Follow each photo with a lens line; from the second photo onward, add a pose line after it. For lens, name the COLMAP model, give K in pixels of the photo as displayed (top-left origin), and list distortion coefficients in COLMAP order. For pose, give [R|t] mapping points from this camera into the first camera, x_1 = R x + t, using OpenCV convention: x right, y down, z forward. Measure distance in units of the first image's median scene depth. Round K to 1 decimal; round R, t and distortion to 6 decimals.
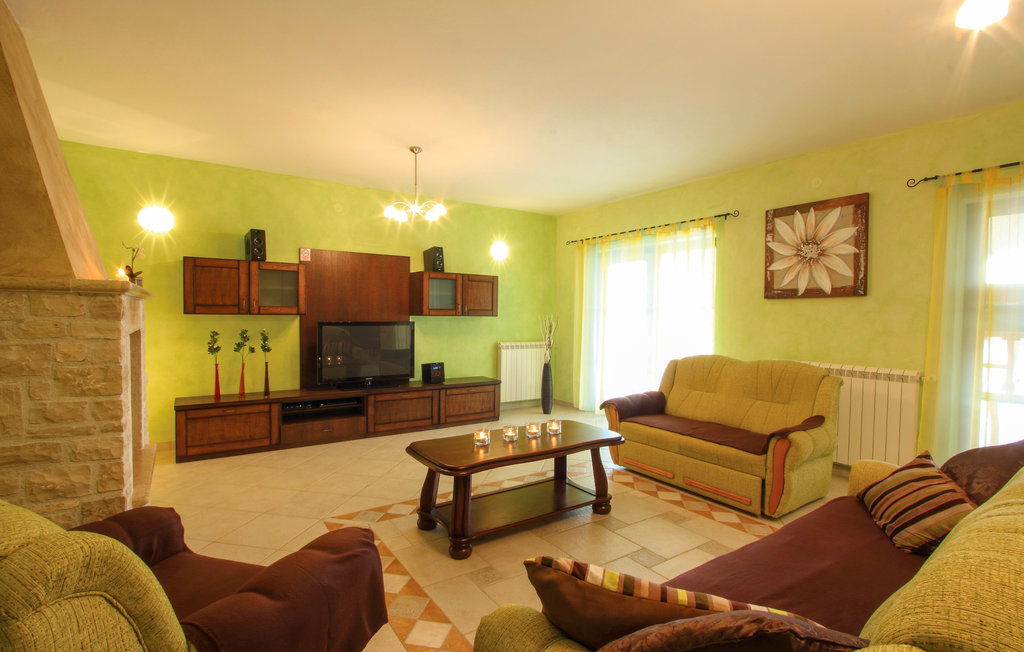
lens RADIAL K [[482.1, 0, 488.4], [0, 482.1, 321.8], [0, 0, 1]] dist [-0.029320, -0.000098]
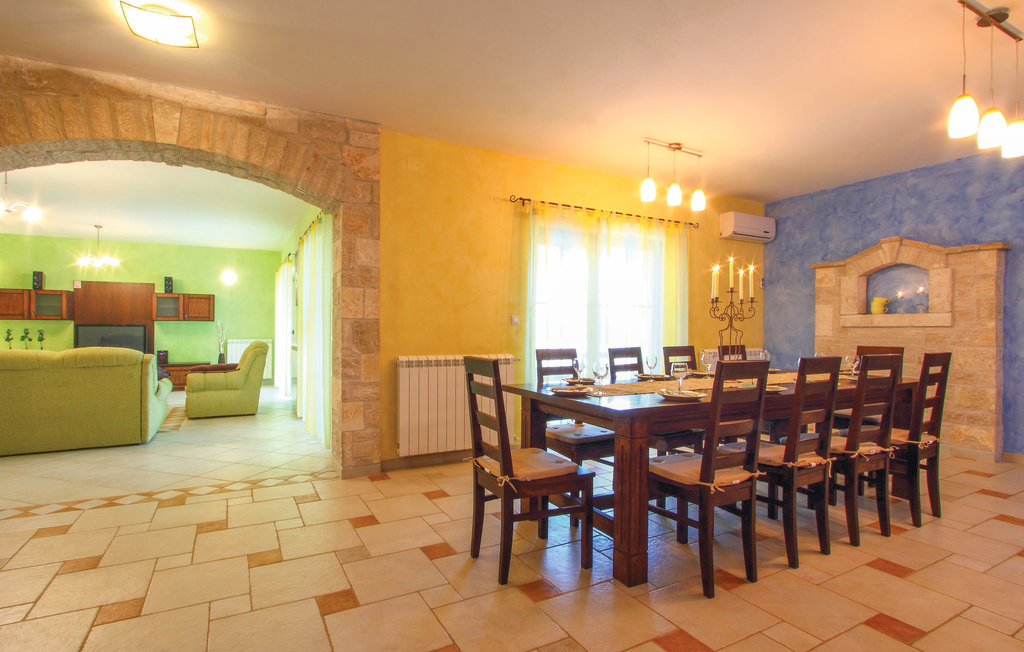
lens RADIAL K [[499.3, 0, 460.6], [0, 499.3, 329.0], [0, 0, 1]] dist [-0.024670, -0.000052]
pose [[0.990311, -0.007815, -0.138650, 1.351981], [0.005421, 0.999830, -0.017639, 0.060112], [0.138764, 0.016717, 0.990184, -0.583233]]
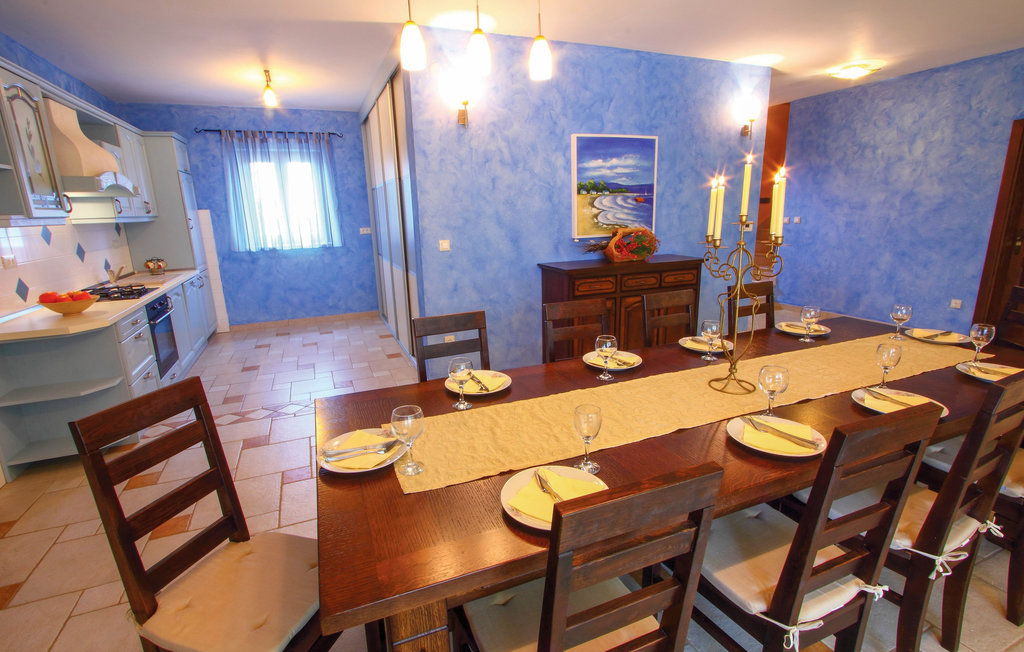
lens RADIAL K [[513.9, 0, 541.4], [0, 513.9, 326.3], [0, 0, 1]] dist [-0.005158, -0.000853]
pose [[-0.989687, -0.024880, 0.141072, 1.741012], [0.010884, 0.968895, 0.247234, -0.027831], [-0.142835, 0.246220, -0.958631, 0.609724]]
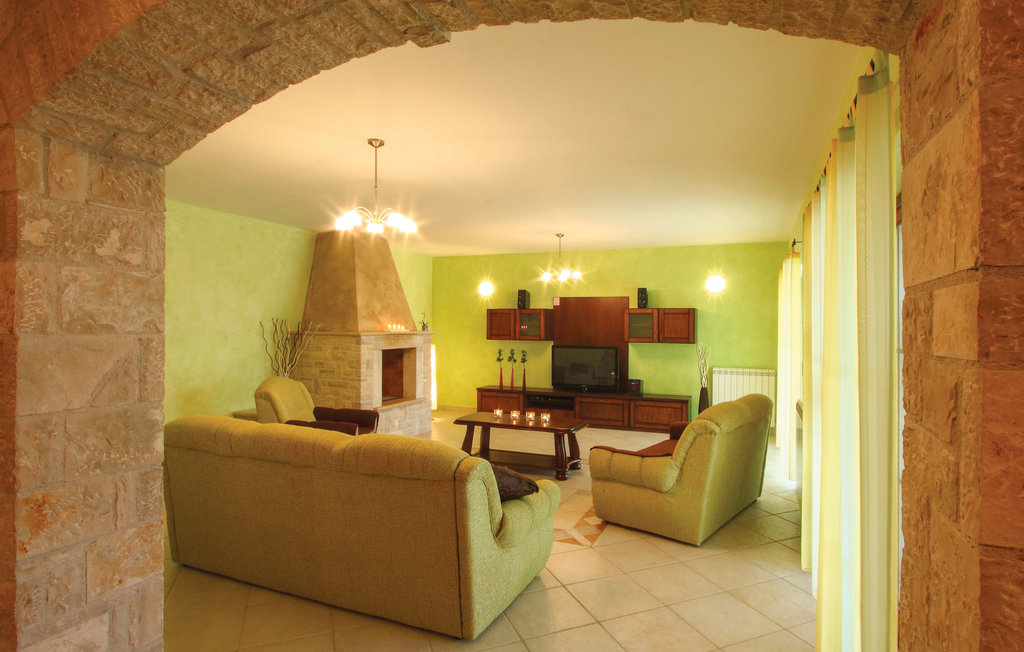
lens RADIAL K [[513.9, 0, 541.4], [0, 513.9, 326.3], [0, 0, 1]] dist [-0.005158, -0.000853]
pose [[0.569954, -0.006265, -0.821653, 1.088749], [-0.015177, 0.999720, -0.018151, -0.034040], [0.821537, 0.022816, 0.569699, 0.024168]]
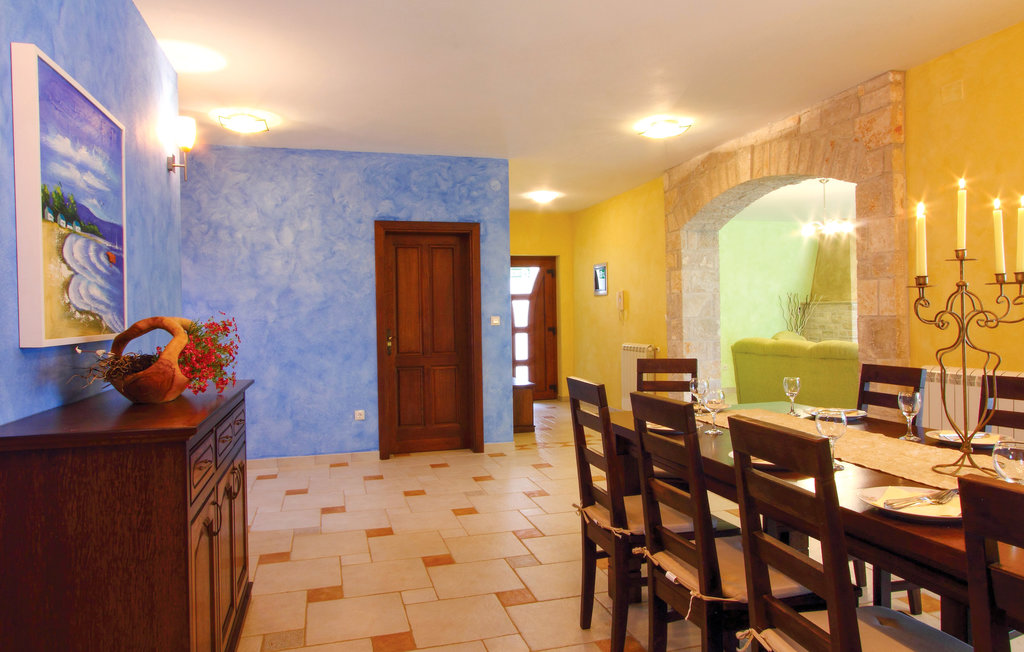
lens RADIAL K [[655.4, 0, 537.7], [0, 655.4, 320.3], [0, 0, 1]] dist [-0.001970, -0.000862]
pose [[-0.297069, -0.000468, -0.954856, 2.109846], [-0.002577, 0.999997, 0.000311, 0.033586], [0.954852, 0.002553, -0.297070, 0.056933]]
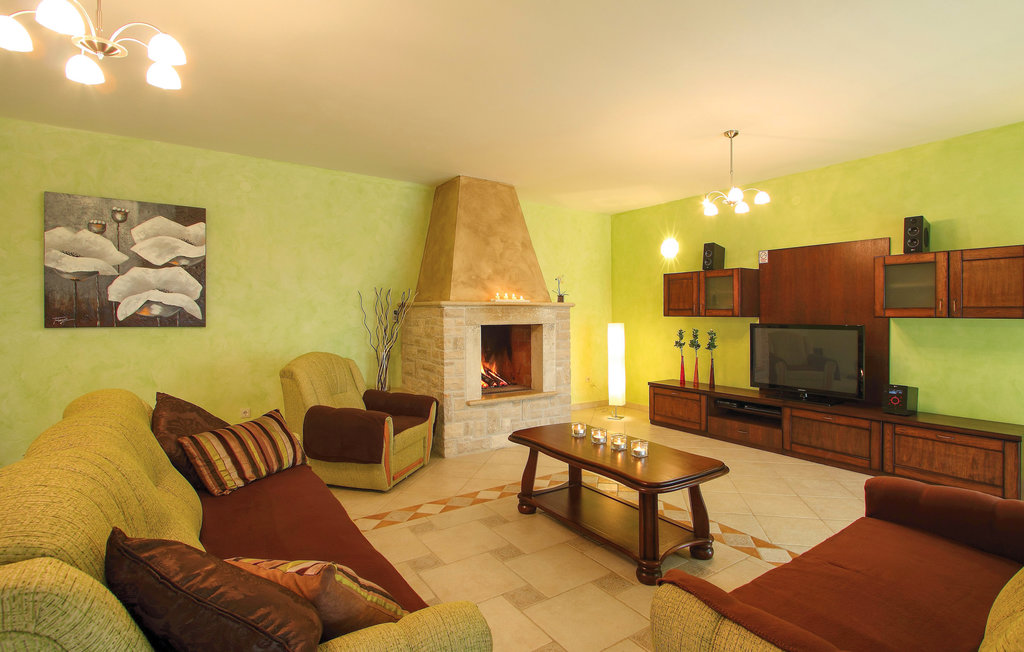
lens RADIAL K [[499.5, 0, 565.5], [0, 499.5, 317.0], [0, 0, 1]] dist [-0.003592, -0.000236]
pose [[0.073278, -0.006551, -0.997290, 0.719919], [-0.017360, 0.999819, -0.007843, 0.000986], [0.997160, 0.017888, 0.073151, 0.588208]]
